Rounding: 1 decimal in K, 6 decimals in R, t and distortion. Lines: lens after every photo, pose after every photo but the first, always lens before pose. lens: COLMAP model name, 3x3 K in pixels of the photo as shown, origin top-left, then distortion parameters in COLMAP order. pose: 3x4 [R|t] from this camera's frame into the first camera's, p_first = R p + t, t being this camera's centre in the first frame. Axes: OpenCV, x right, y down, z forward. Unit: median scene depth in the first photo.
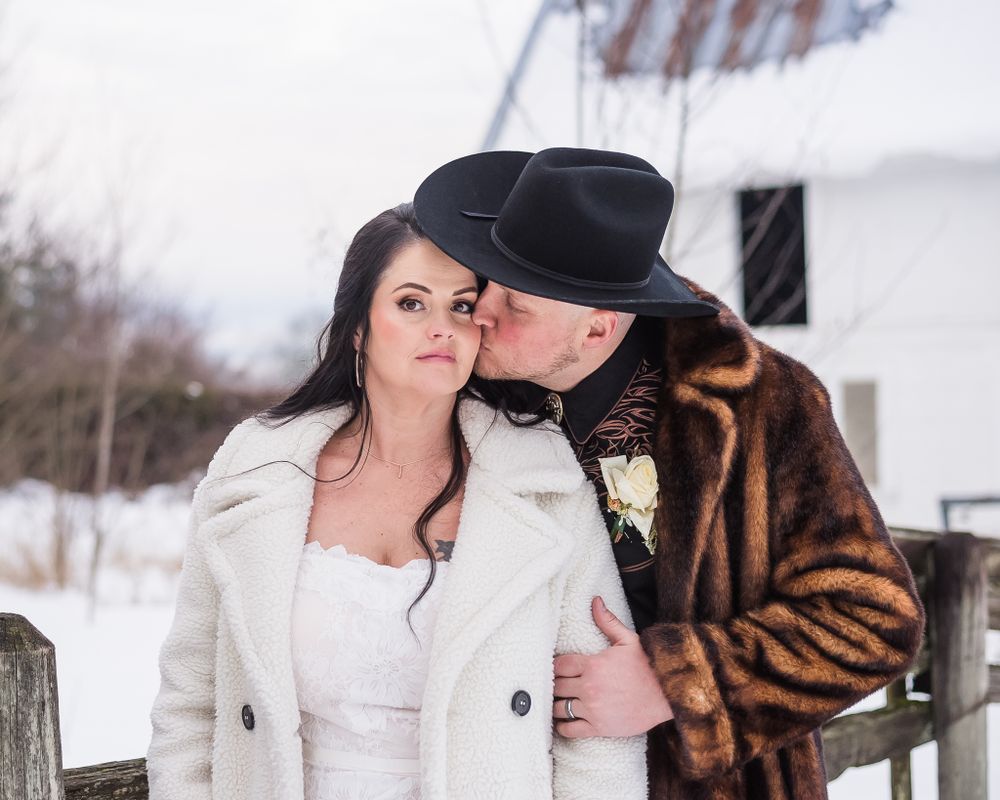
lens RADIAL K [[1966.6, 0, 500.0], [0, 1966.6, 400.0], [0, 0, 1]] dist [-0.094574, -0.110576]
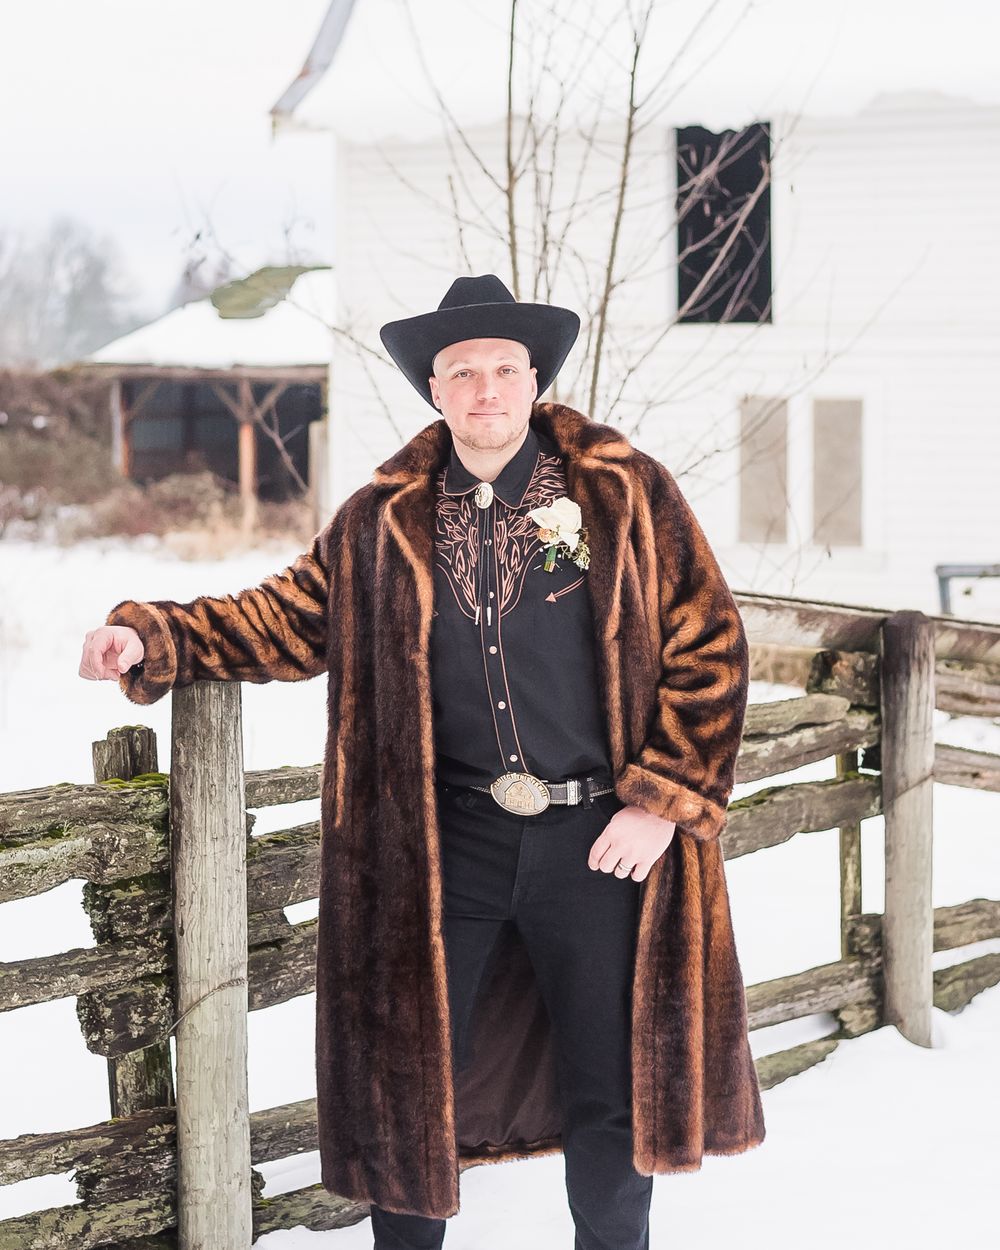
lens RADIAL K [[3101.8, 0, 480.6], [0, 3101.8, 538.6], [0, 0, 1]] dist [-0.040091, -0.097529]
pose [[0.997980, 0.009589, 0.062797, -0.093139], [-0.012360, 0.998960, 0.043897, -0.039604], [-0.062310, -0.044585, 0.997060, -0.610232]]
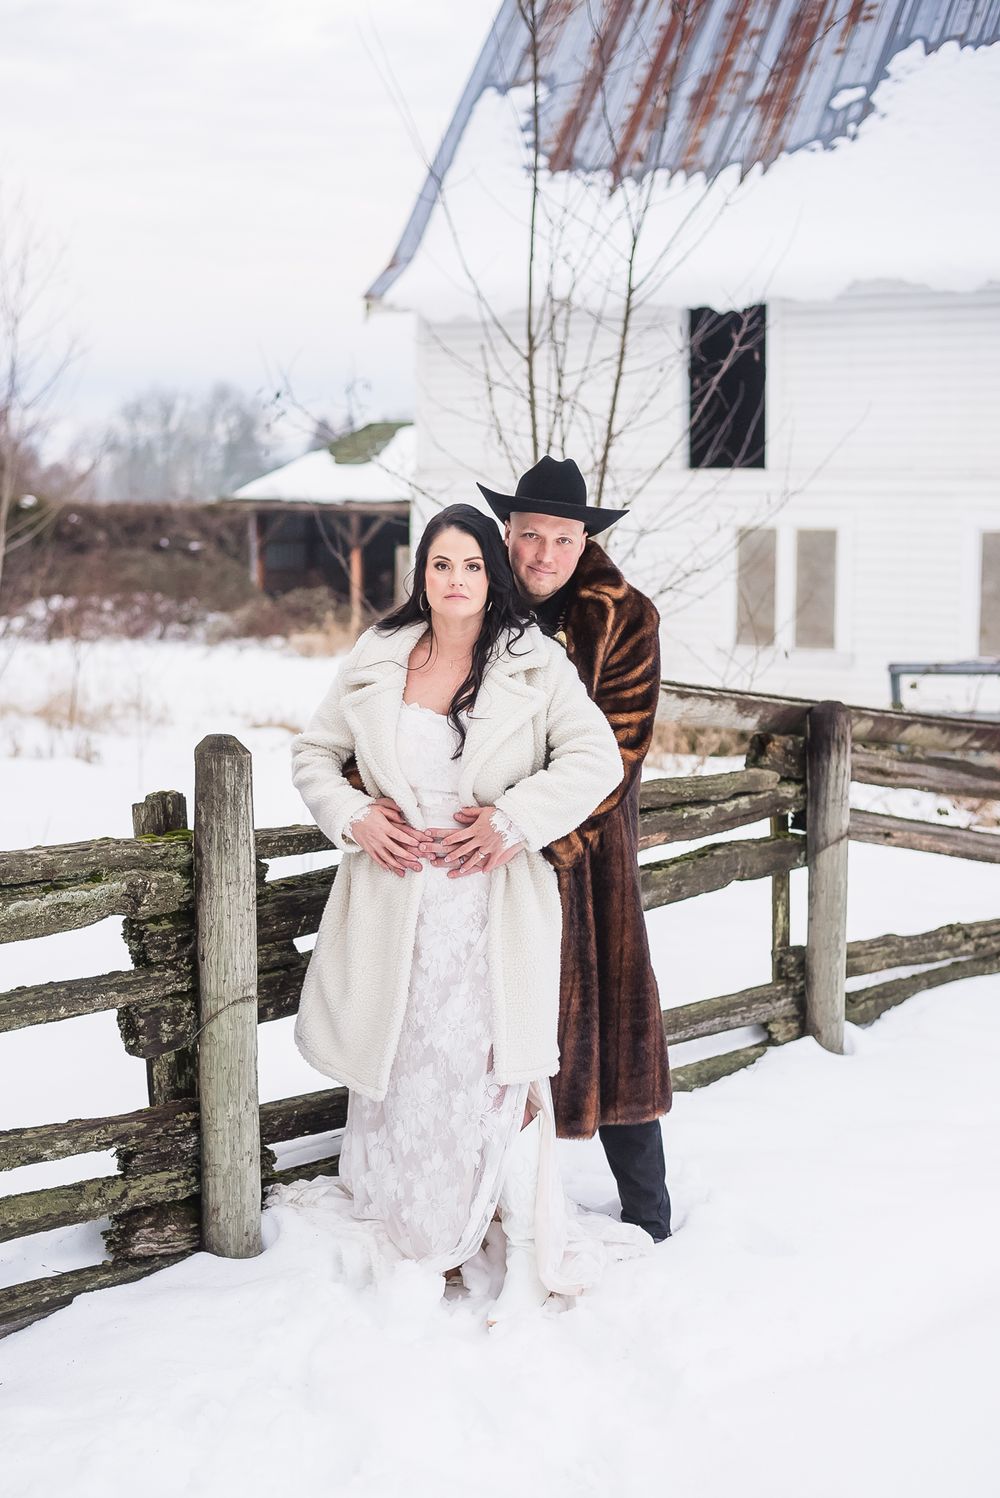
lens RADIAL K [[2446.4, 0, 443.3], [0, 2446.4, 833.3], [0, 0, 1]] dist [-0.056636, 0.014562]
pose [[0.999705, 0.013556, 0.020168, -0.046887], [-0.015939, 0.992267, 0.123092, -0.038578], [-0.018343, -0.123377, 0.992190, -0.573324]]
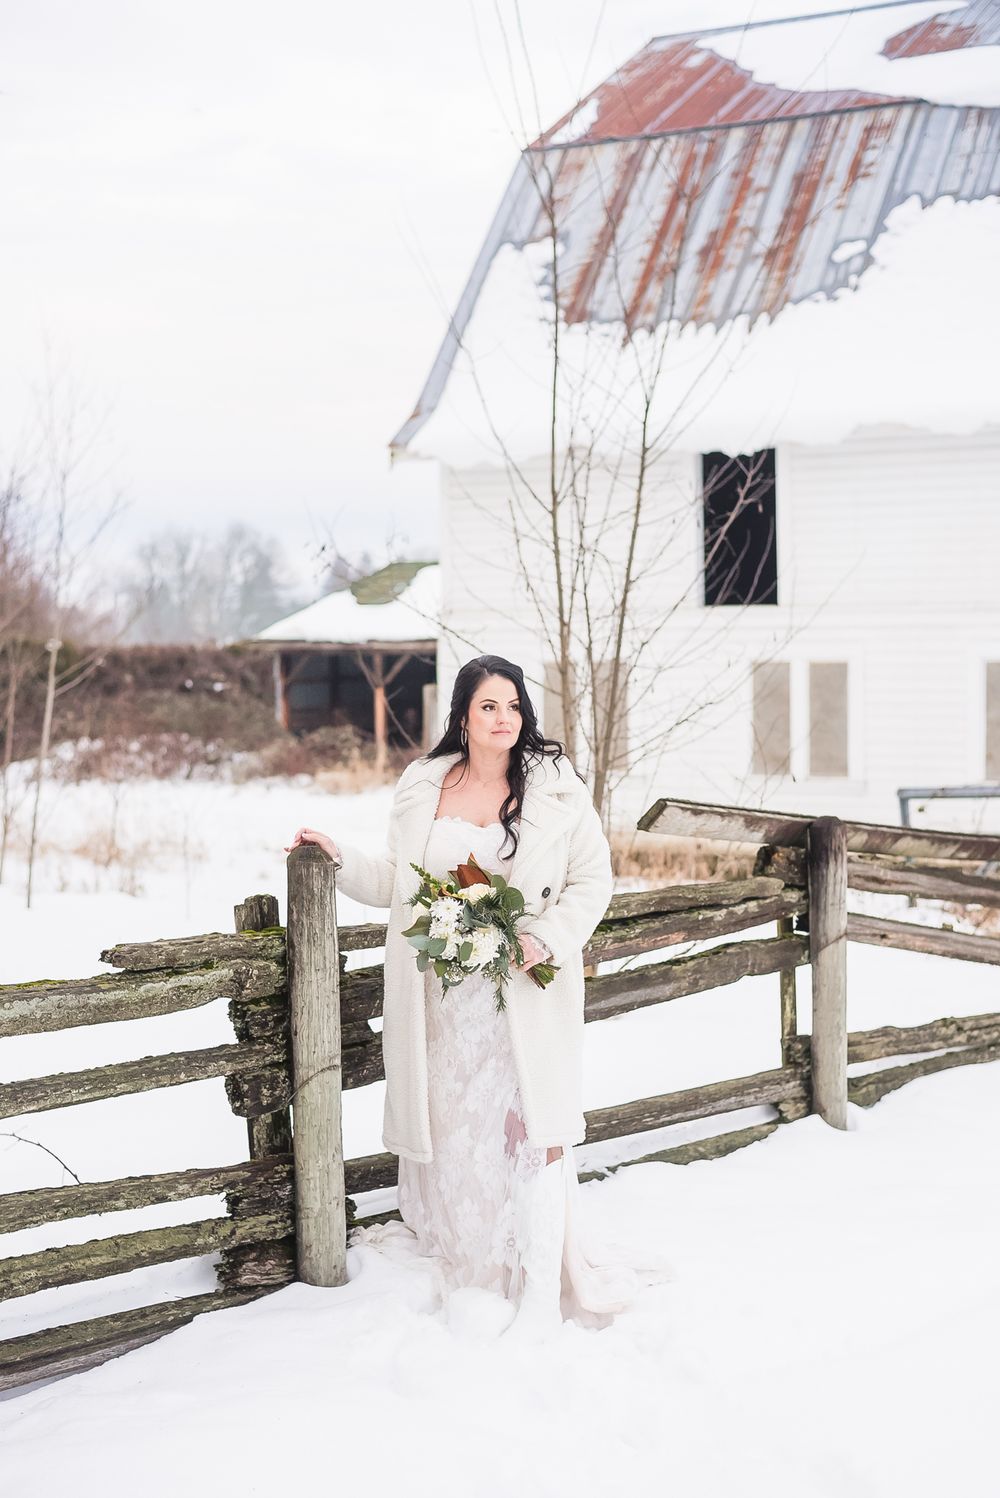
lens RADIAL K [[2472.0, 0, 505.5], [0, 2472.0, 843.0], [0, 0, 1]] dist [-0.052773, -0.034804]
pose [[0.999359, -0.001317, 0.035784, -0.065876], [-0.001229, 0.997472, 0.071056, -0.041713], [-0.035787, -0.071055, 0.996830, -0.792137]]
